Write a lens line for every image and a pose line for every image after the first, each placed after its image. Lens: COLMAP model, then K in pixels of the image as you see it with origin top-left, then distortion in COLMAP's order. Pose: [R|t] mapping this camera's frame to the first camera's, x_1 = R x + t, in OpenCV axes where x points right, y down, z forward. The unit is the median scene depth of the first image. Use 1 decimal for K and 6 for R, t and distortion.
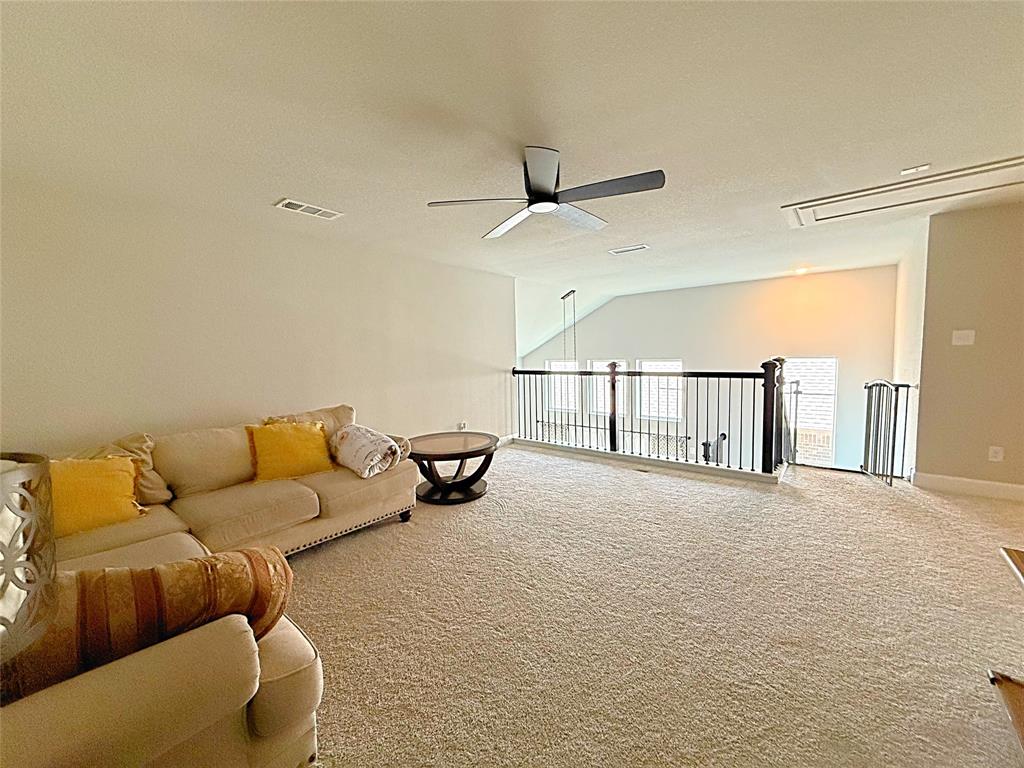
lens RADIAL K [[411.5, 0, 512.0], [0, 411.5, 384.0], [0, 0, 1]] dist [0.000863, 0.000012]
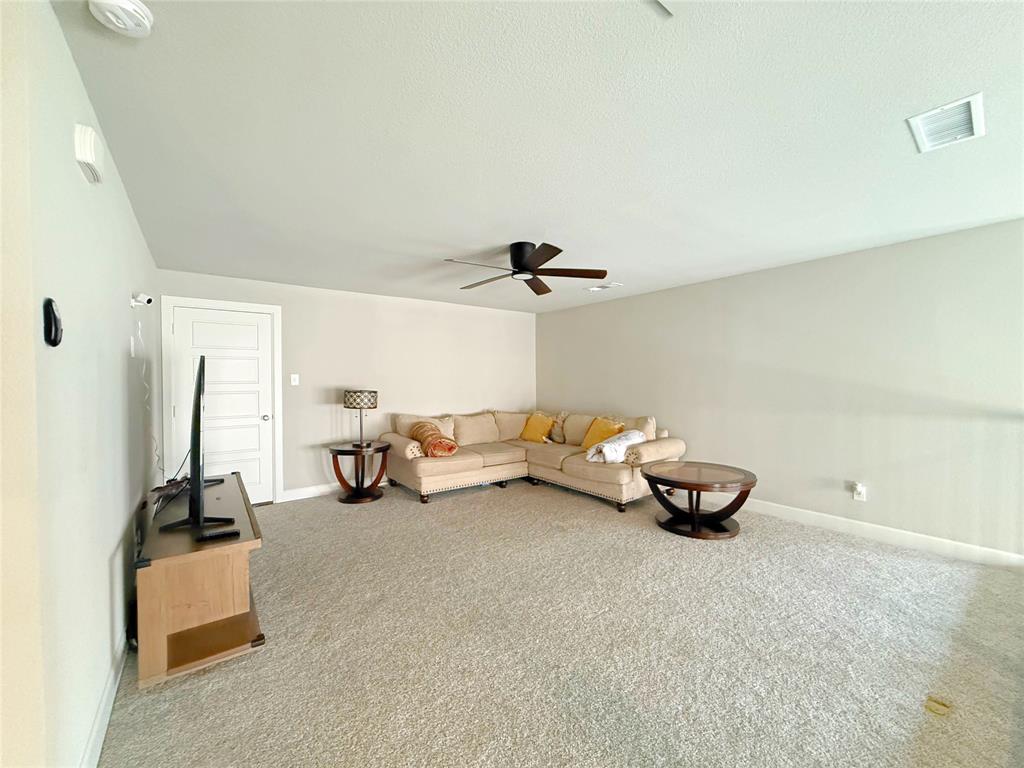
lens RADIAL K [[411.5, 0, 512.0], [0, 411.5, 384.0], [0, 0, 1]] dist [0.000863, 0.000012]
pose [[-0.227464, 0.040439, -0.972946, 0.884193], [-0.067952, 0.996043, 0.057285, -0.089820], [0.971413, 0.079144, -0.223816, 0.802238]]
